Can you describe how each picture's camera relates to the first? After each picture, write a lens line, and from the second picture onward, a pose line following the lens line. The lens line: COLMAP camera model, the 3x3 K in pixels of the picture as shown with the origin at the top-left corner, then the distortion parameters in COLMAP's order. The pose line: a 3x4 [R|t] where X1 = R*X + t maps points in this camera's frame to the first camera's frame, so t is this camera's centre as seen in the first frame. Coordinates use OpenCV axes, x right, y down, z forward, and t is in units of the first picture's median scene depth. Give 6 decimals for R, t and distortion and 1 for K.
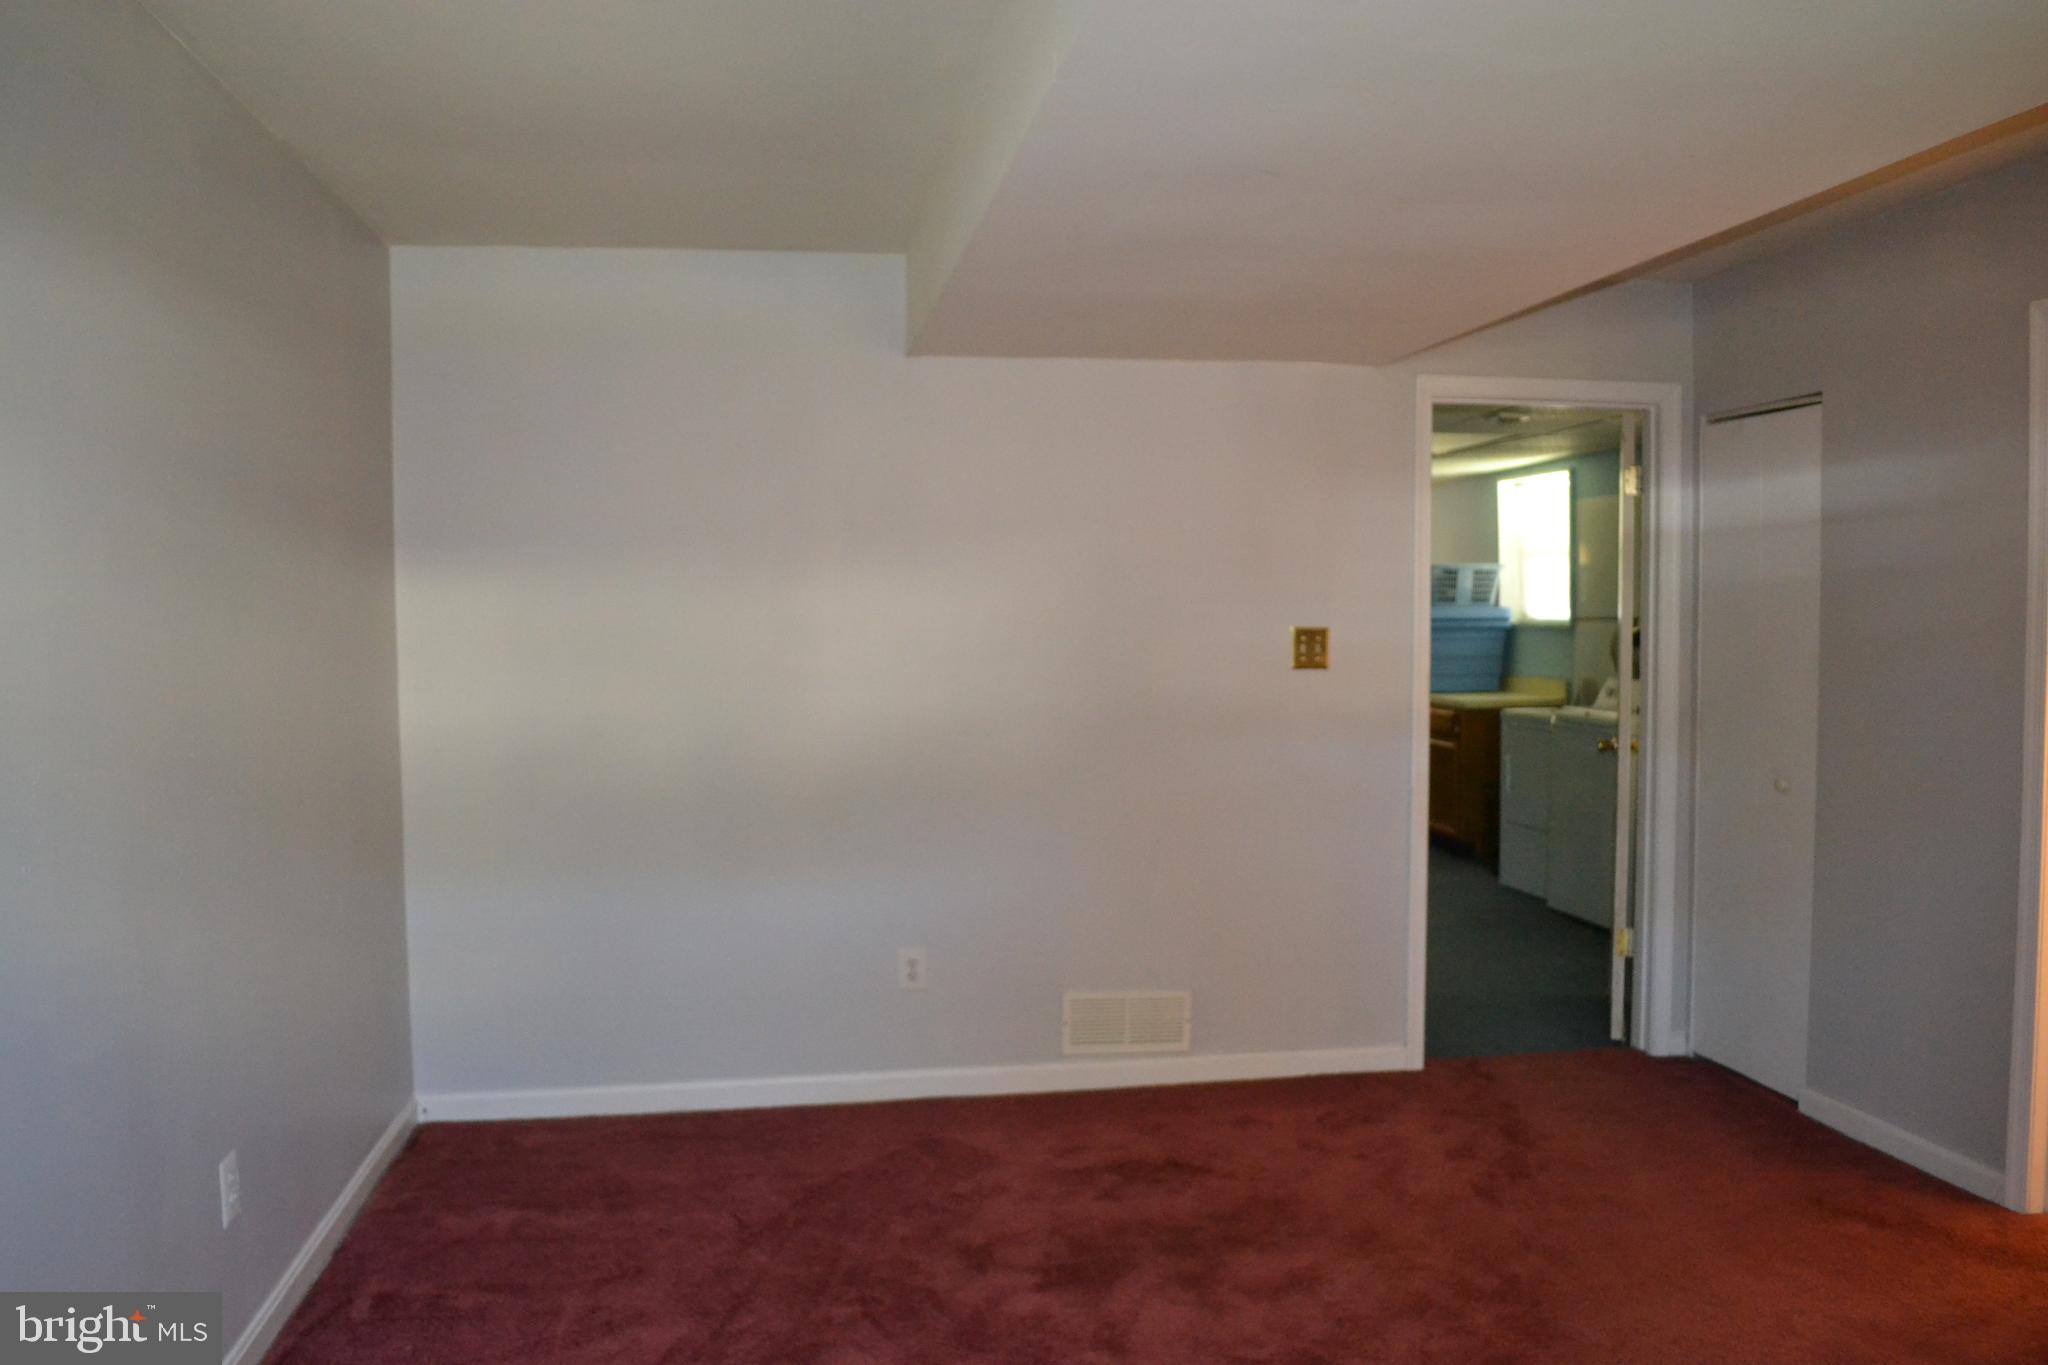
lens RADIAL K [[1643.2, 0, 1023.8], [0, 1643.2, 684.6], [0, 0, 1]] dist [-0.077973, 0.006518]
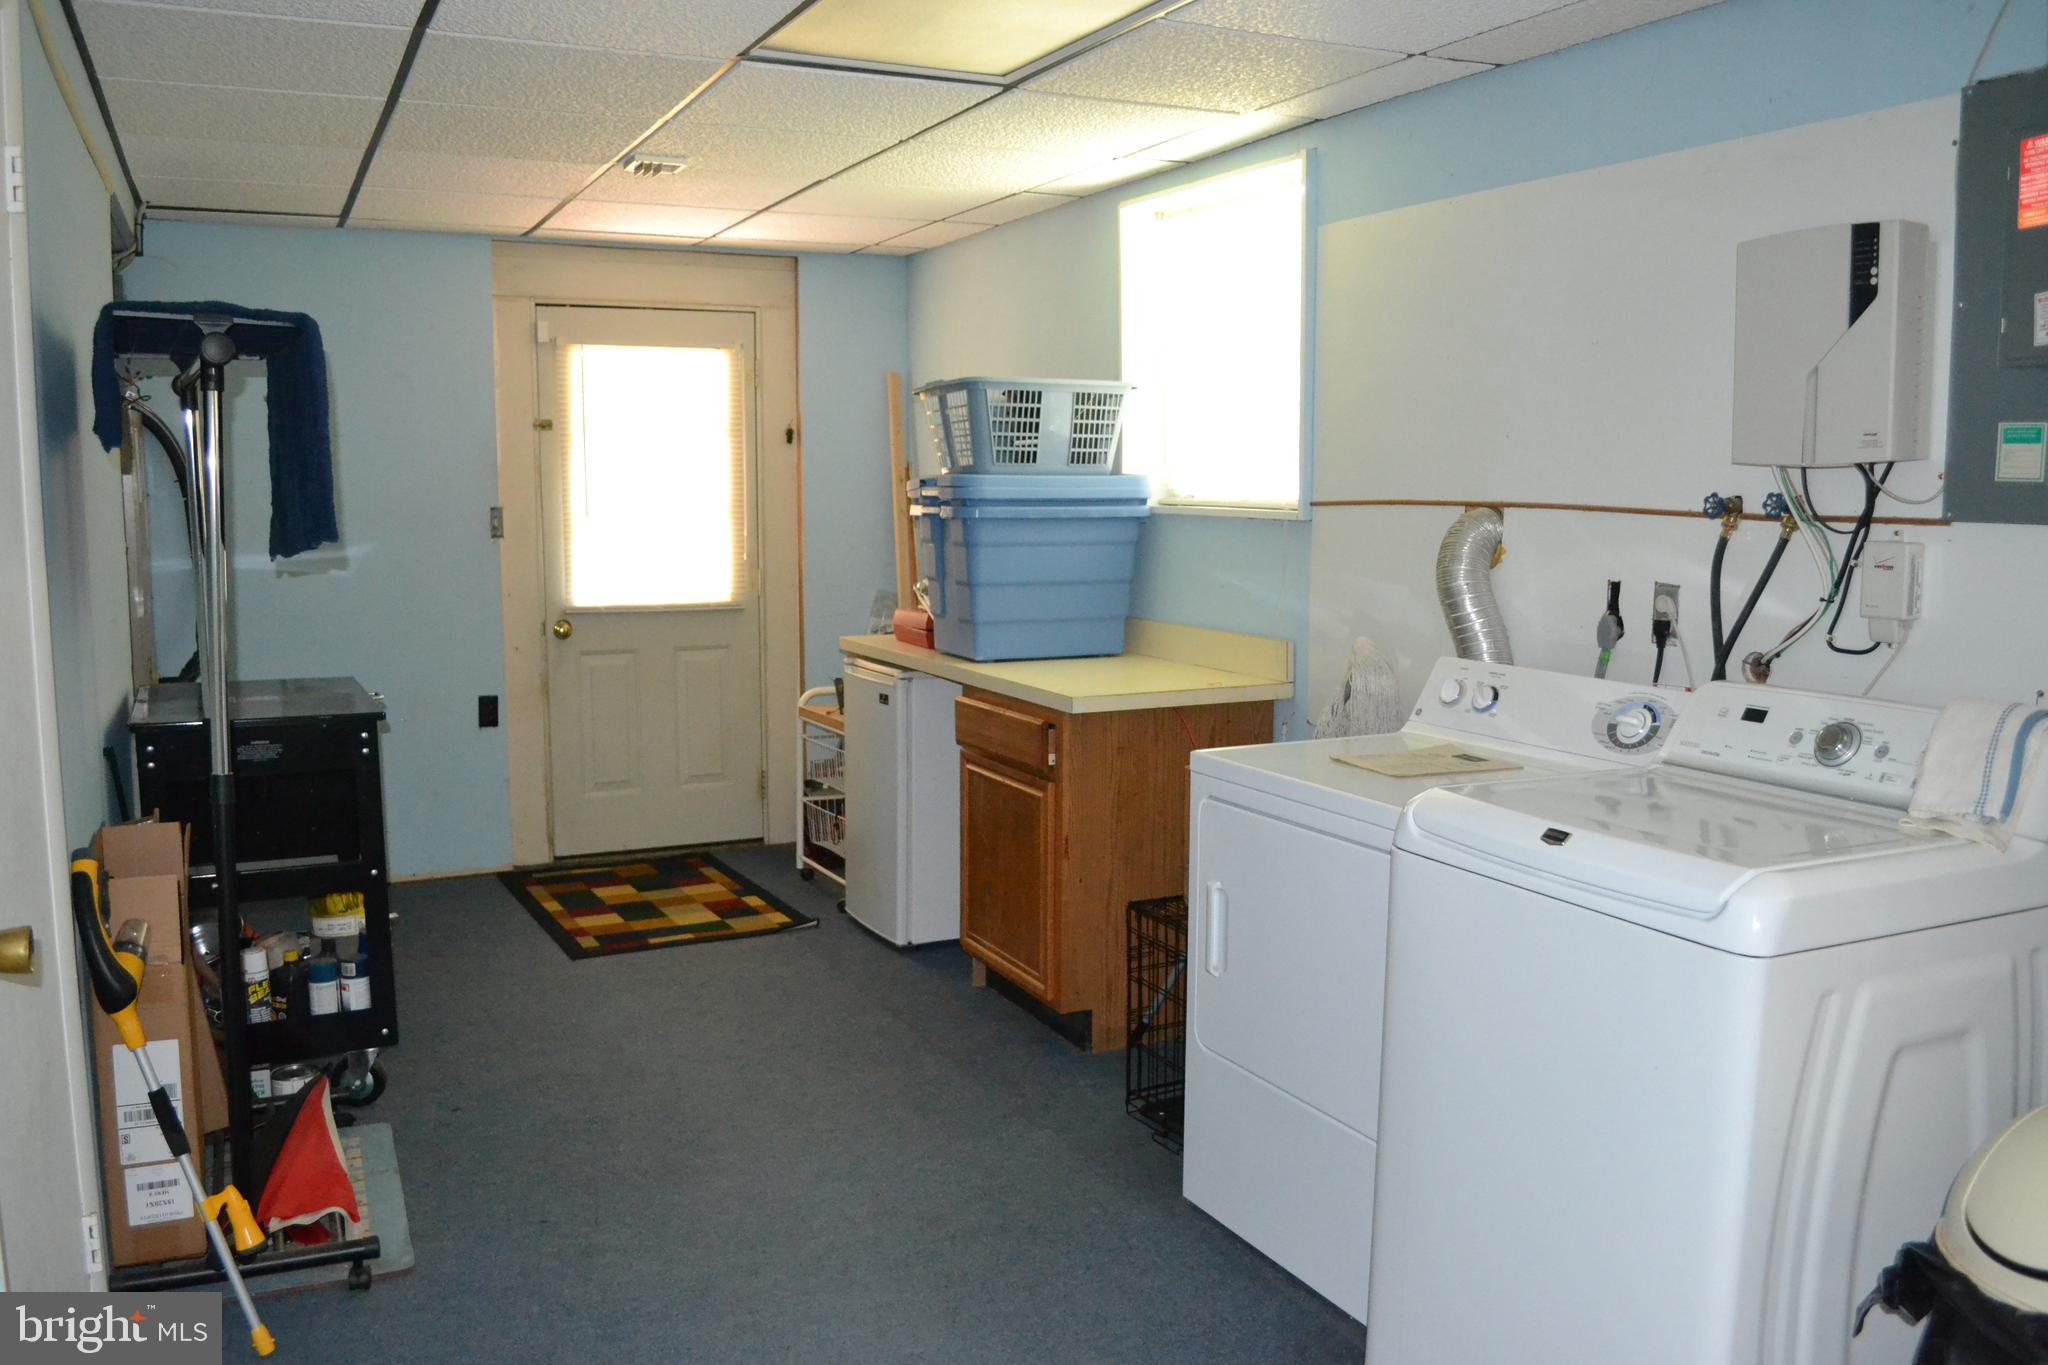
lens RADIAL K [[1643.2, 0, 1024.7], [0, 1643.2, 682.7], [0, 0, 1]] dist [-0.077973, 0.006518]
pose [[0.956801, -0.020514, 0.290020, 0.125661], [-0.000986, 0.997273, 0.073791, -0.022632], [-0.290743, -0.070890, 0.954172, 0.555353]]
